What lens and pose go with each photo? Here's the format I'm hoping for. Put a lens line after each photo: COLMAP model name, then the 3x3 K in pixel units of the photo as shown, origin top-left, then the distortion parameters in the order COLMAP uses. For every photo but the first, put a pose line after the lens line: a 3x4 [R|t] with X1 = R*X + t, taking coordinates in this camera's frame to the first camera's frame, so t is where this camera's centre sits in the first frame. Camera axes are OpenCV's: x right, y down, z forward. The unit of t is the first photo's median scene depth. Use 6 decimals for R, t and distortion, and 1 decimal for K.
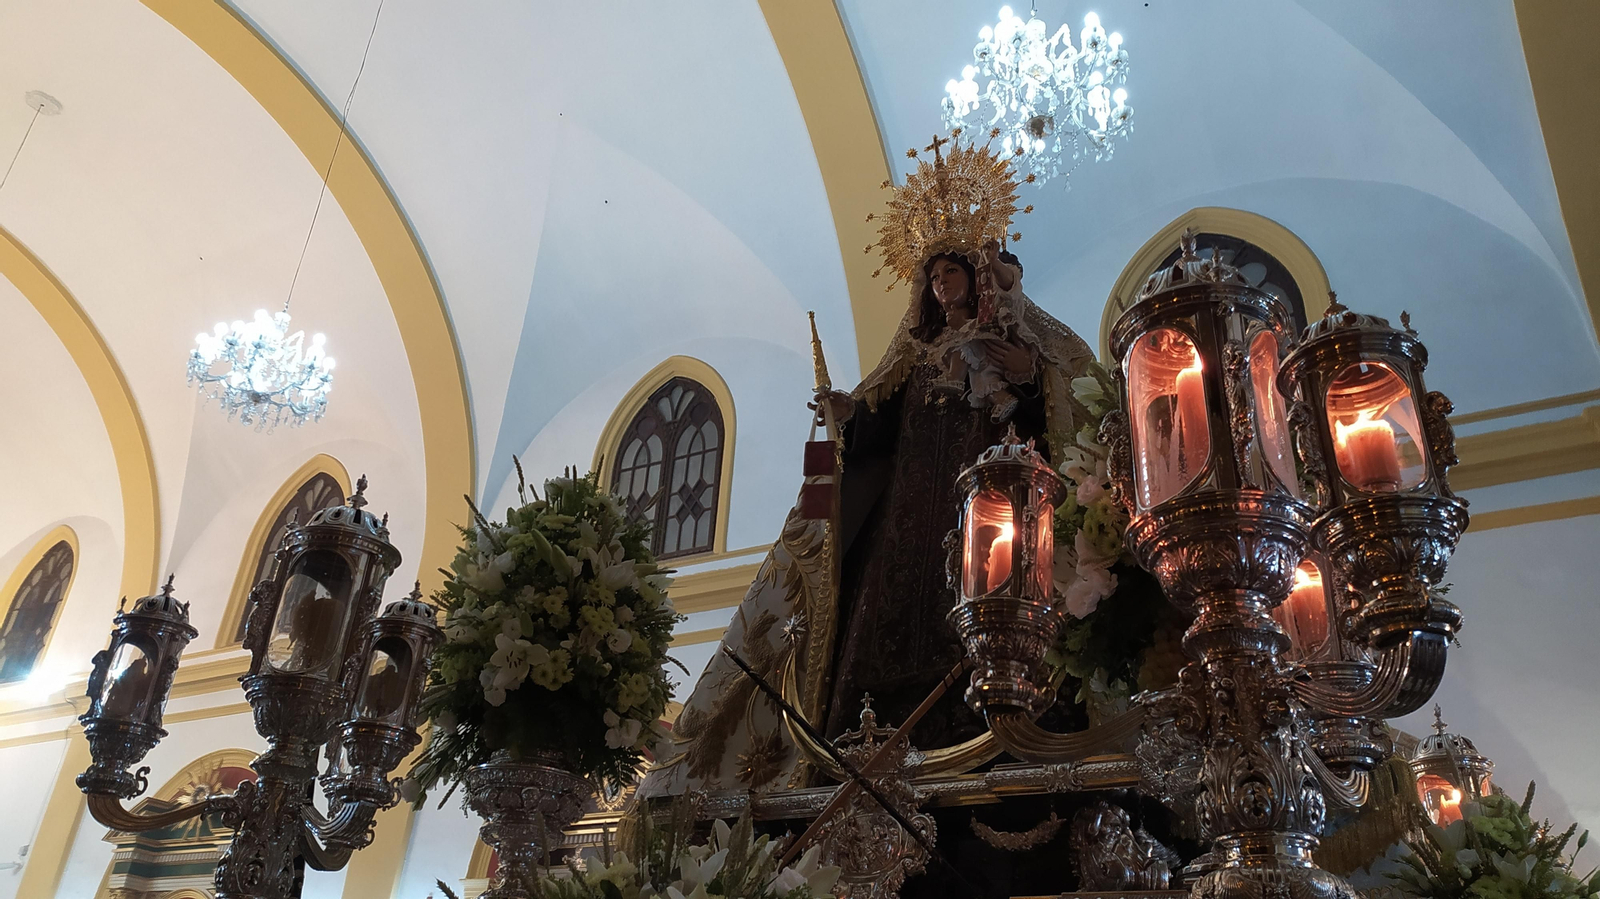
lens RADIAL K [[1190.6, 0, 820.8], [0, 1190.6, 452.3], [0, 0, 1]] dist [0.052843, 0.000399]
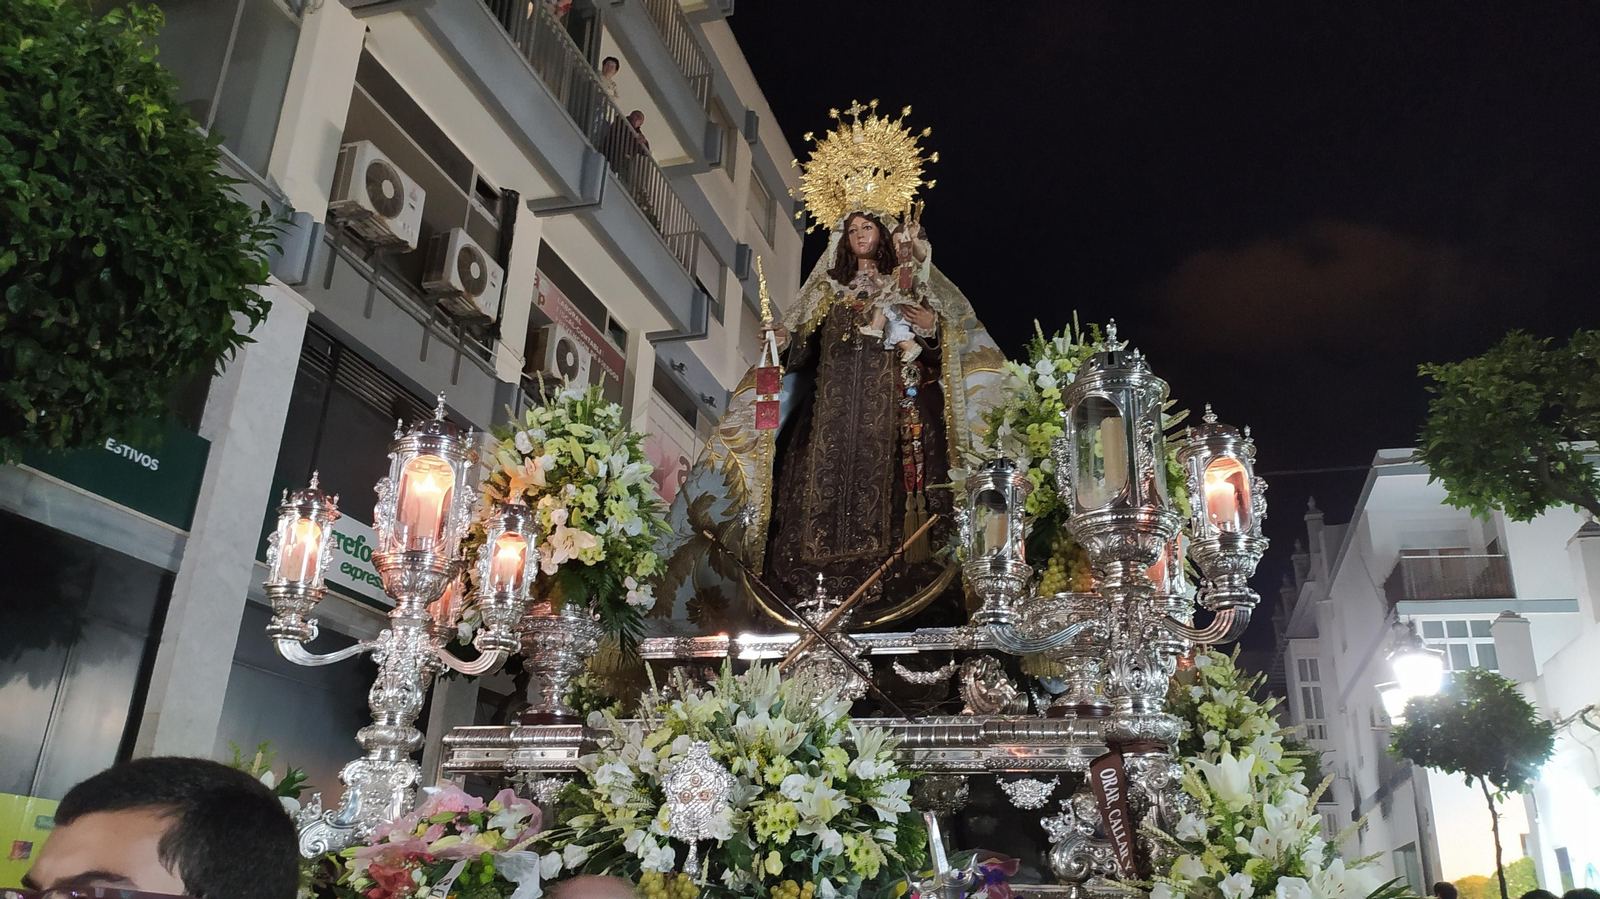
lens RADIAL K [[1213.2, 0, 800.8], [0, 1213.2, 457.9], [0, 0, 1]] dist [0.073017, -0.069519]
pose [[0.974976, 0.049499, 0.216727, -0.275909], [-0.087570, 0.981588, 0.169756, -0.157249], [-0.204334, -0.184487, 0.961360, -0.310793]]
